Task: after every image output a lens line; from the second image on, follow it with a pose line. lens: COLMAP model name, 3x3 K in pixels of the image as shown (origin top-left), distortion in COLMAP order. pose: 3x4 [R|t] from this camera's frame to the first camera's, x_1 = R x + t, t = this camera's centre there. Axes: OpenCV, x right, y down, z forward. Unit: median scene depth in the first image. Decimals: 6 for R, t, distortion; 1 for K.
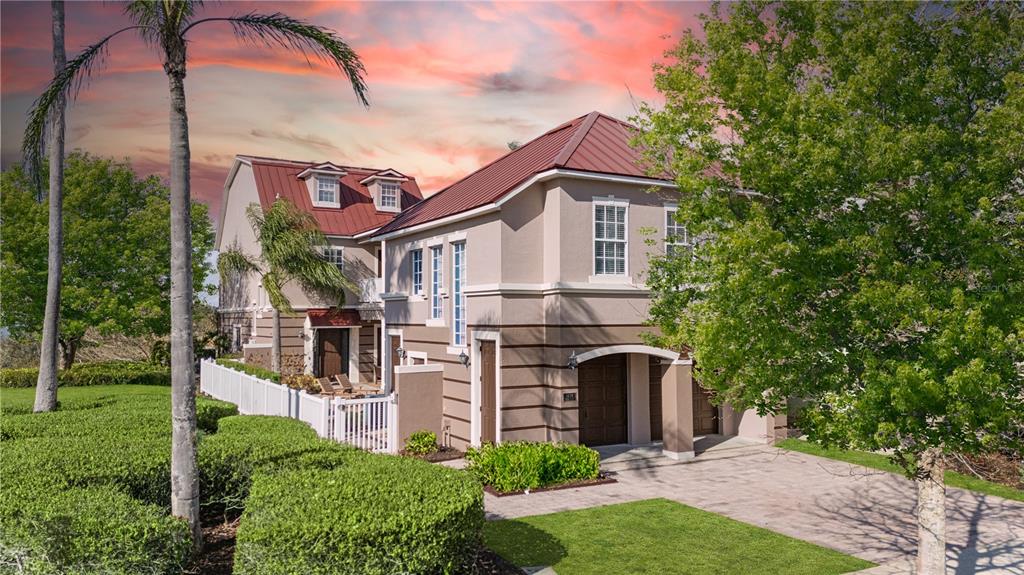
lens RADIAL K [[757.7, 0, 513.5], [0, 757.7, 250.6], [0, 0, 1]] dist [0.014111, -0.001751]
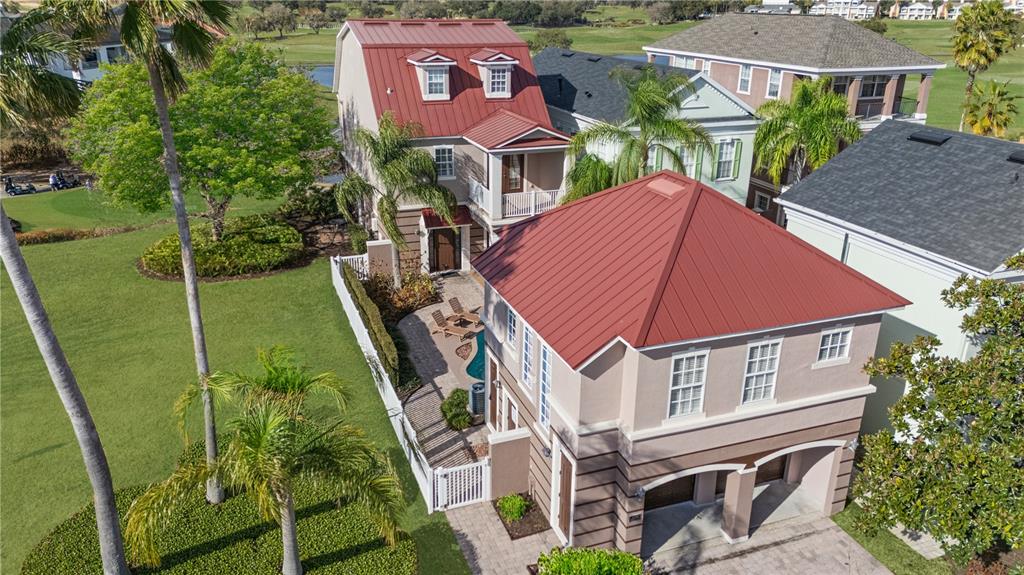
lens RADIAL K [[757.7, 0, 513.5], [0, 757.7, 250.6], [0, 0, 1]] dist [0.014111, -0.001751]
pose [[0.986423, 0.066892, -0.149987, 0.017234], [-0.004176, 0.923209, 0.384275, -0.278379], [0.164174, -0.378431, 0.910954, 0.037085]]
